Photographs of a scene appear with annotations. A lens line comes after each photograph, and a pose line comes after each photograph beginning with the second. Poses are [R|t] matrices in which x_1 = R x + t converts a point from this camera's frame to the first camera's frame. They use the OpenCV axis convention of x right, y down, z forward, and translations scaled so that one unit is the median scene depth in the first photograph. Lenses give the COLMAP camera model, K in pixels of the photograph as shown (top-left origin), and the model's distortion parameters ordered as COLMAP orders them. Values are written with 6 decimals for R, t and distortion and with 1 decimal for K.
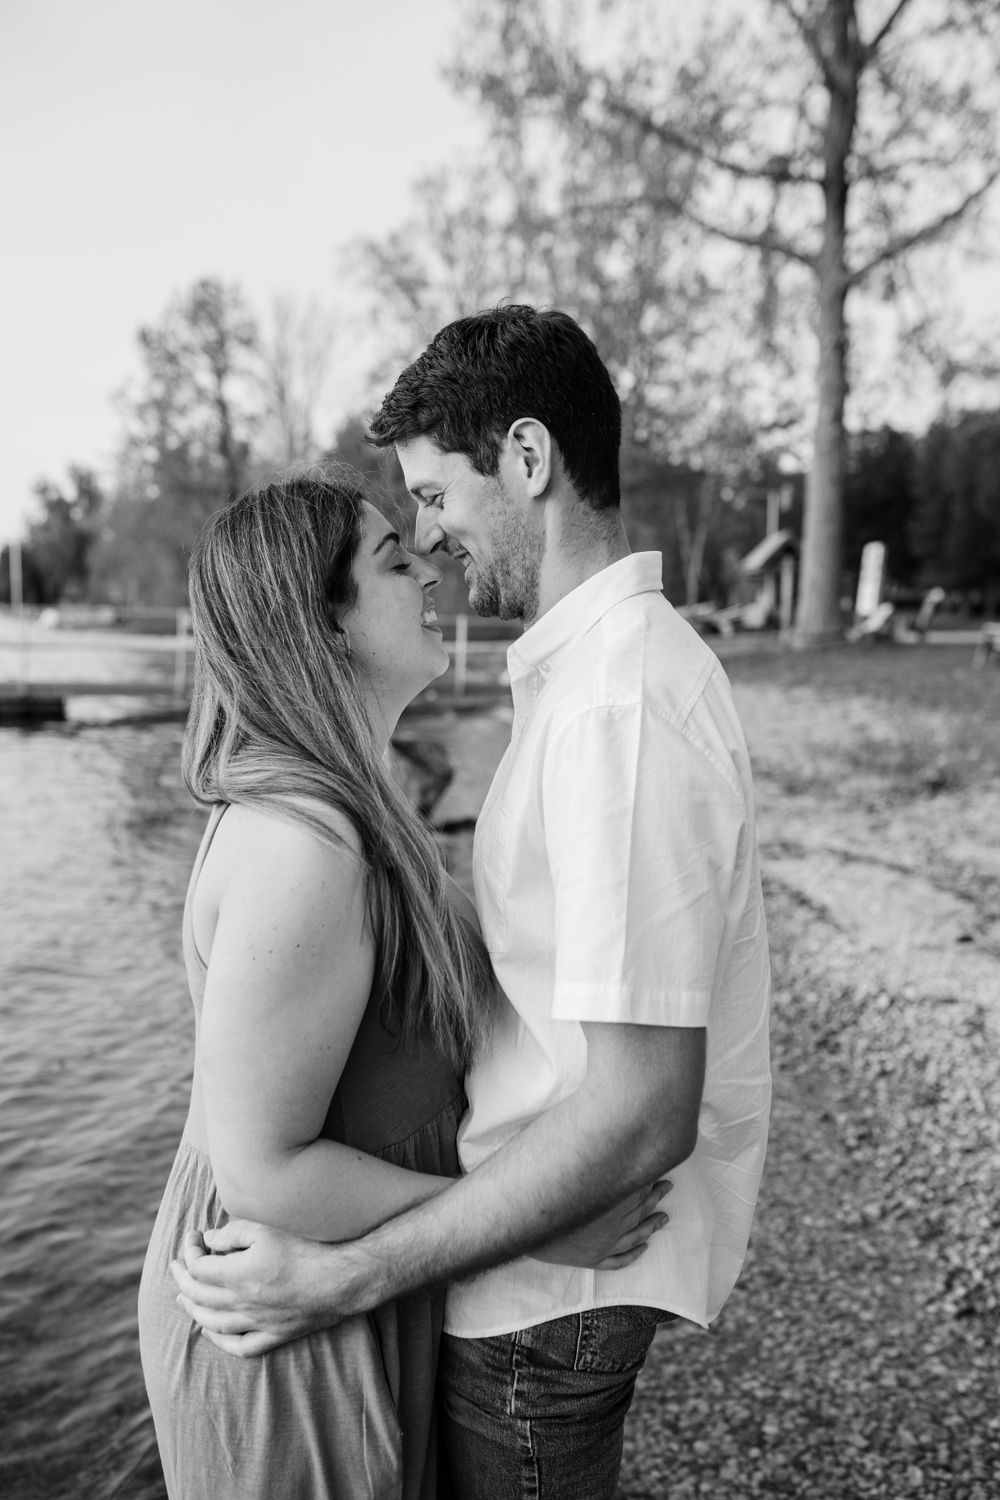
lens RADIAL K [[1465.4, 0, 500.0], [0, 1465.4, 750.0], [0, 0, 1]] dist [-0.026732, 0.006011]
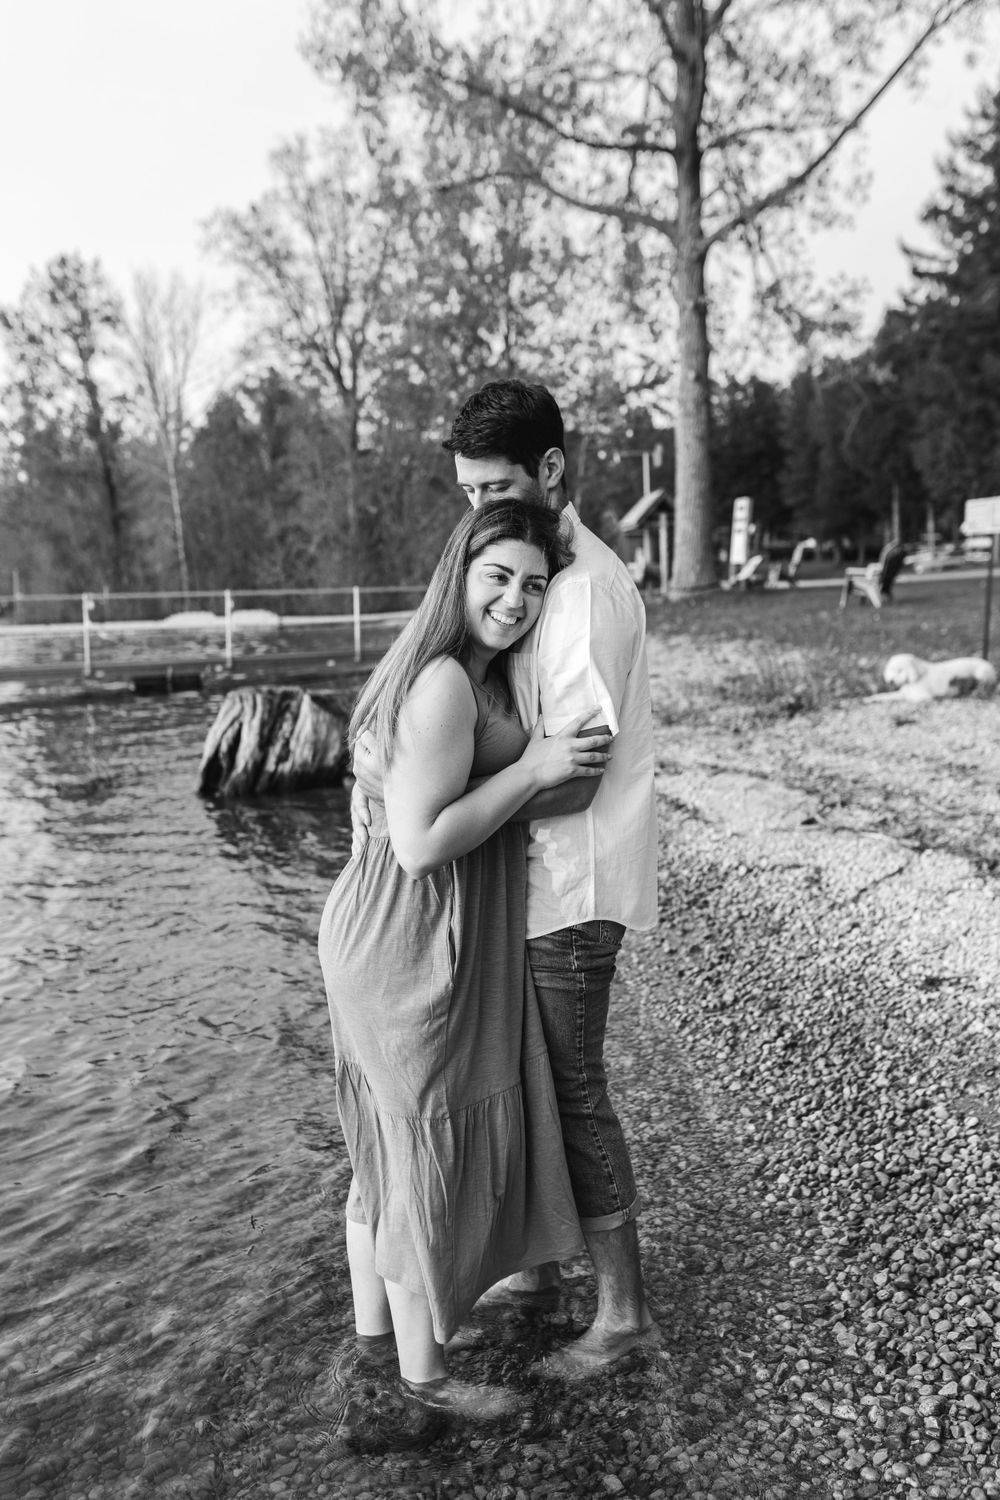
lens RADIAL K [[1454.0, 0, 500.0], [0, 1454.0, 750.0], [0, 0, 1]] dist [0.001459, 0.008207]
pose [[0.995586, -0.059402, 0.072657, -0.013341], [0.057717, 0.998018, 0.025072, 0.014377], [-0.074002, -0.020768, 0.997042, -0.110286]]
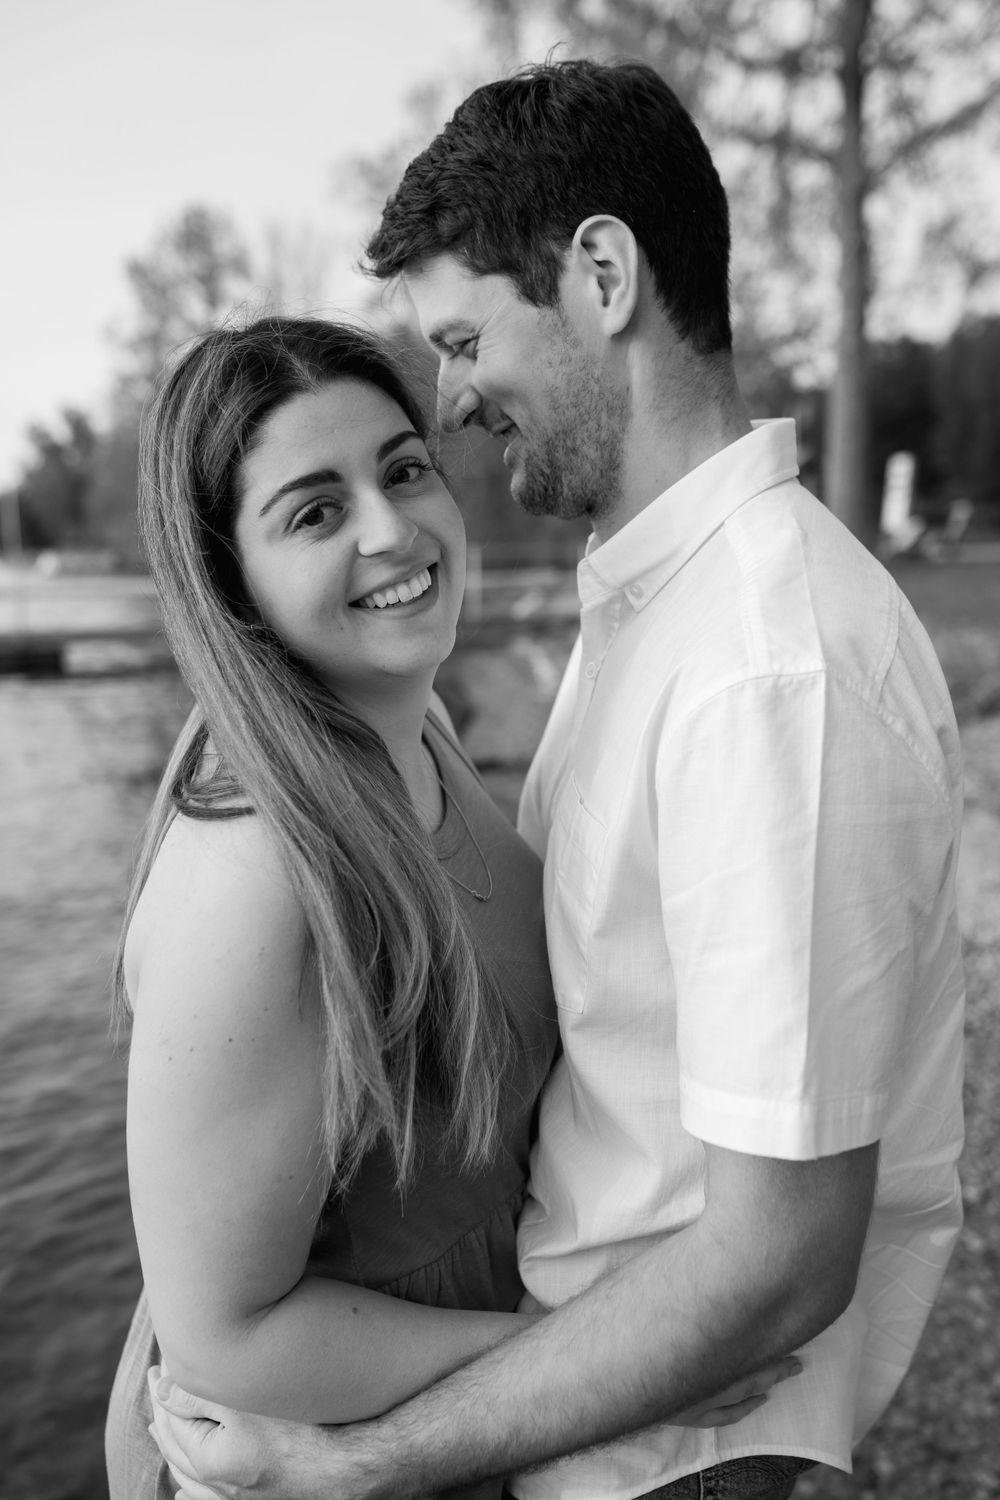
lens RADIAL K [[1498.9, 0, 475.5], [0, 1498.9, 748.2], [0, 0, 1]] dist [-0.009224, -0.015538]
pose [[0.999217, -0.029509, -0.026338, -0.002659], [0.030590, 0.998666, 0.041595, -0.001357], [0.025075, -0.042369, 0.998787, 0.029475]]
